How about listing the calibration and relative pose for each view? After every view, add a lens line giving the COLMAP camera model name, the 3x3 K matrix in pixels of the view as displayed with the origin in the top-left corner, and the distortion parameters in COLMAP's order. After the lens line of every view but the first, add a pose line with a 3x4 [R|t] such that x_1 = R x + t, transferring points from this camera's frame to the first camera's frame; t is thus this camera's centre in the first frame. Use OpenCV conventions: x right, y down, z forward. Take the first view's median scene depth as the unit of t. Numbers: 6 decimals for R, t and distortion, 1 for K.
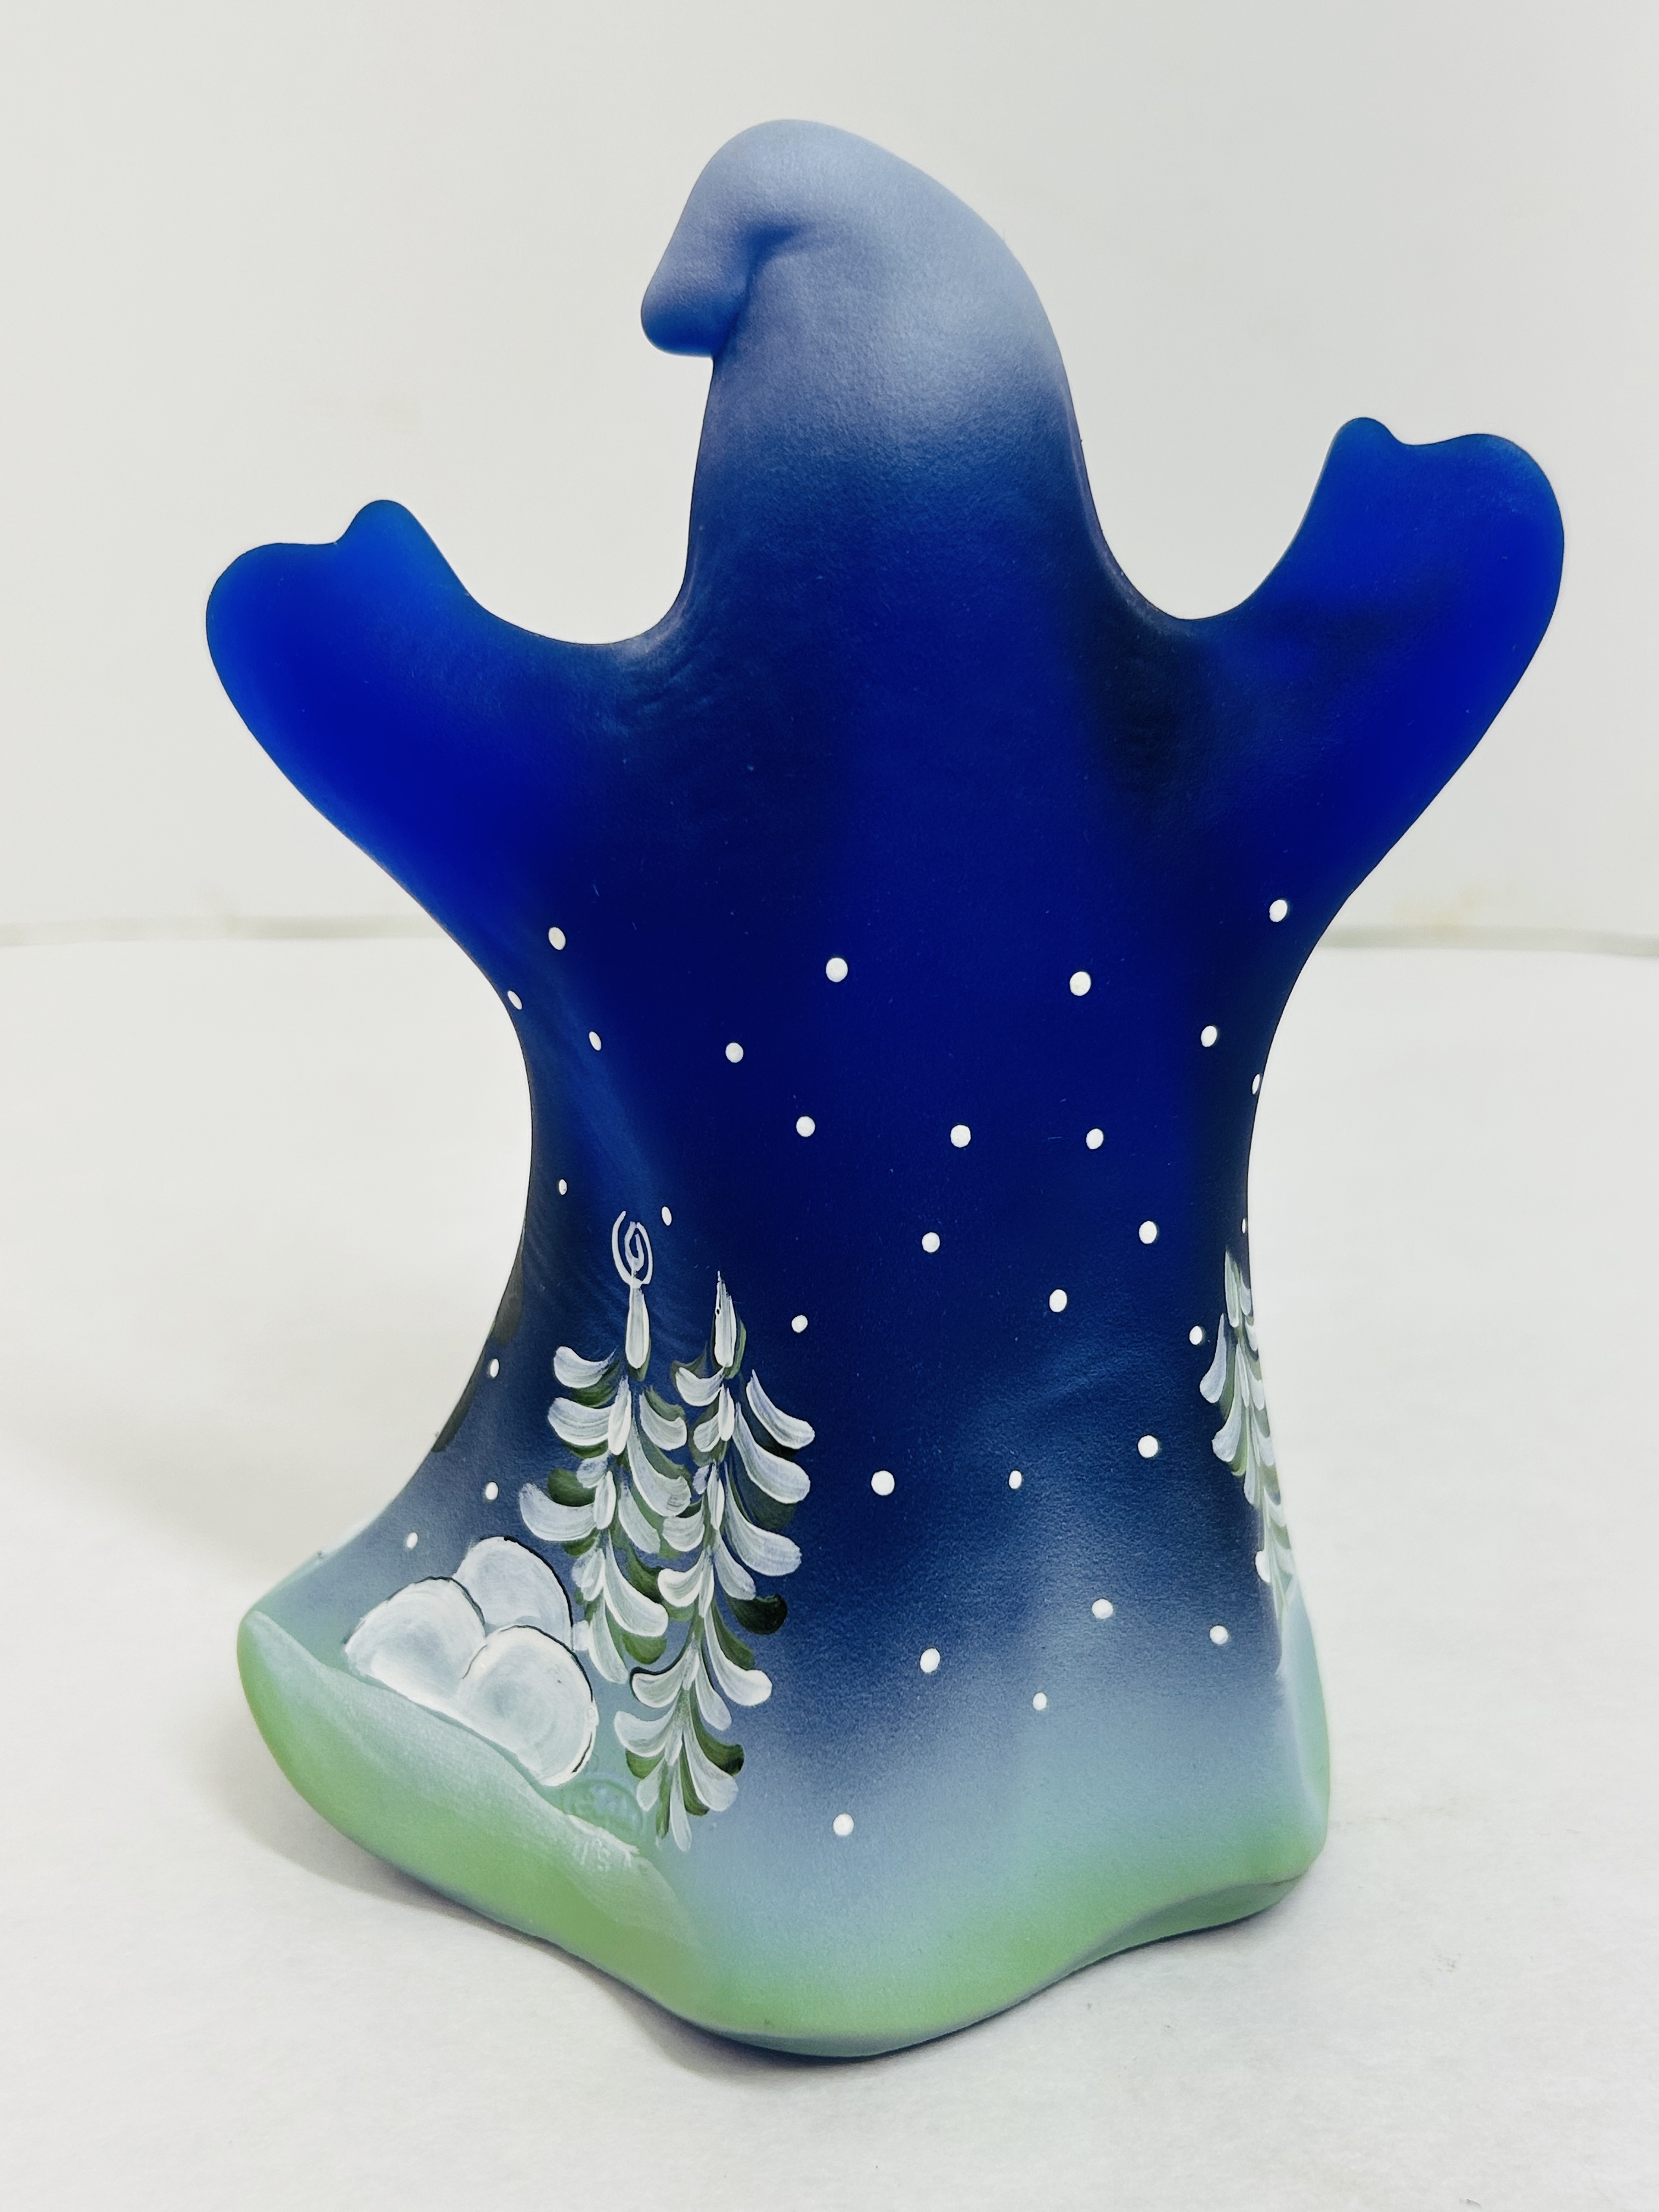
lens RADIAL K [[2202.5, 0, 831.3], [0, 2202.5, 1116.9], [0, 0, 1]] dist [0.017771, 0.000000]
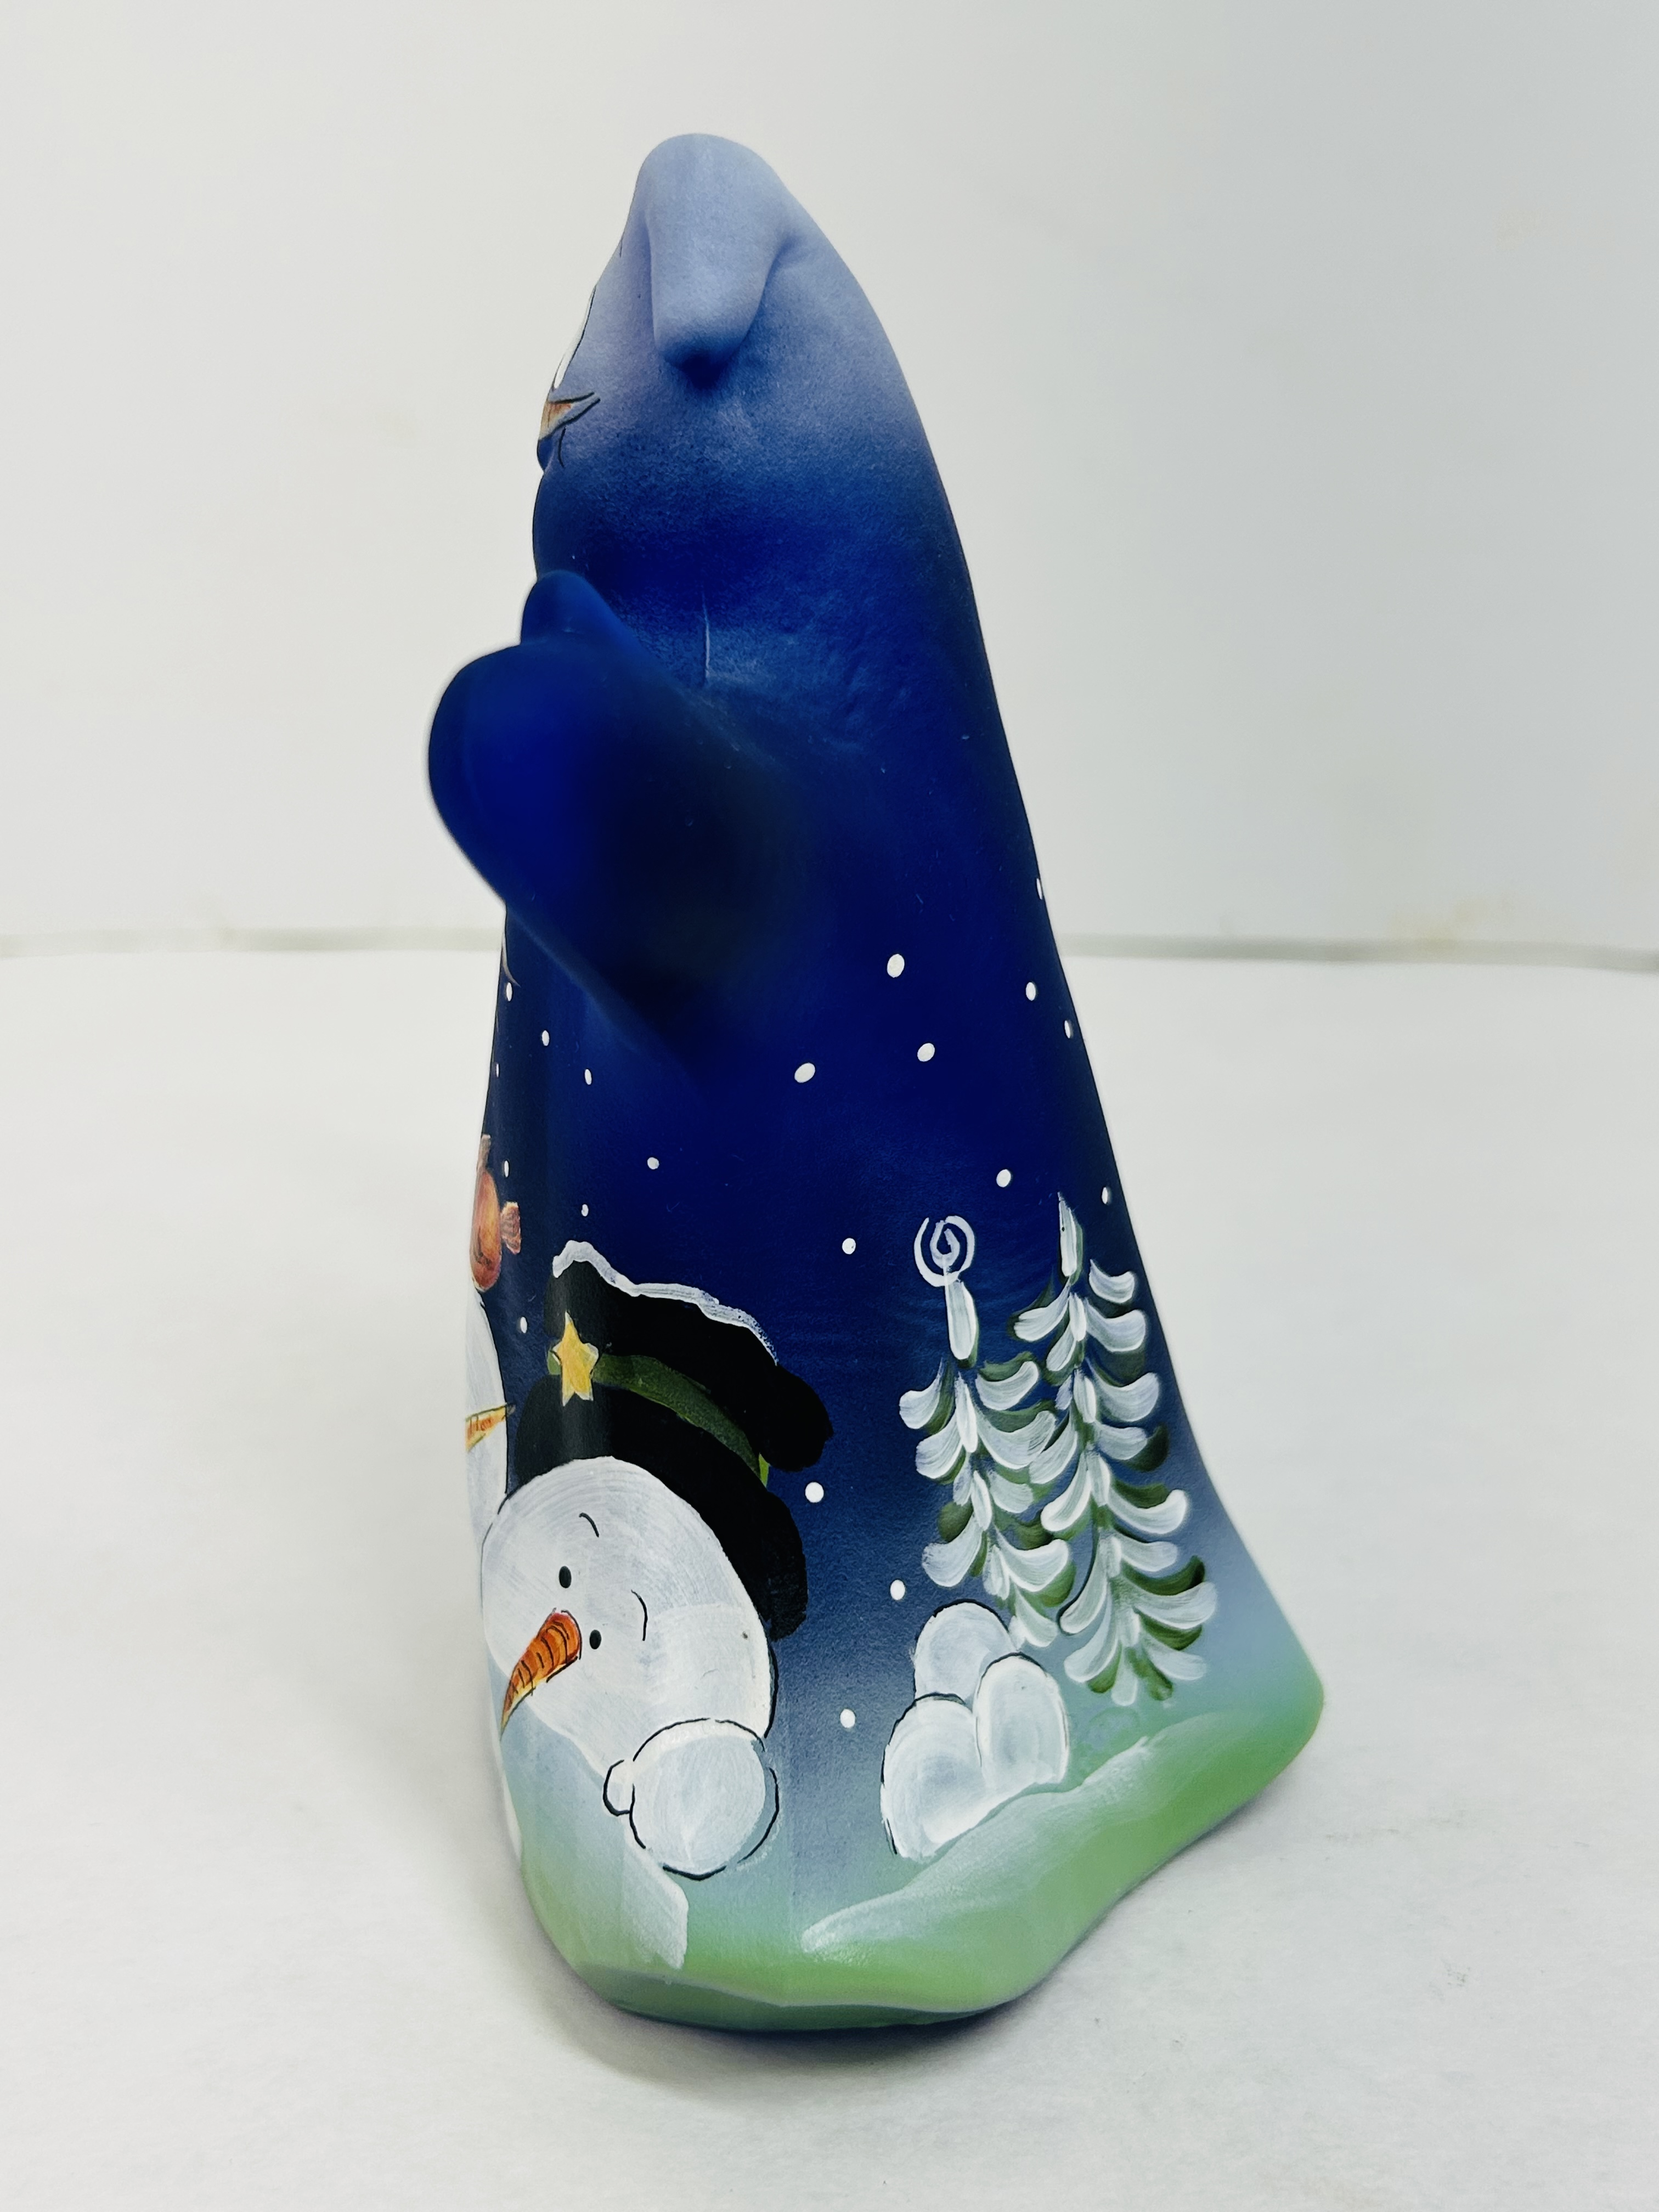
lens RADIAL K [[2202.5, 0, 830.4], [0, 2202.5, 1098.0], [0, 0, 1]] dist [0.017771, 0.000000]
pose [[0.169202, -0.343058, 0.923949, -0.981993], [0.388367, 0.884823, 0.257409, -0.272863], [-0.905837, 0.315277, 0.282947, 0.728061]]
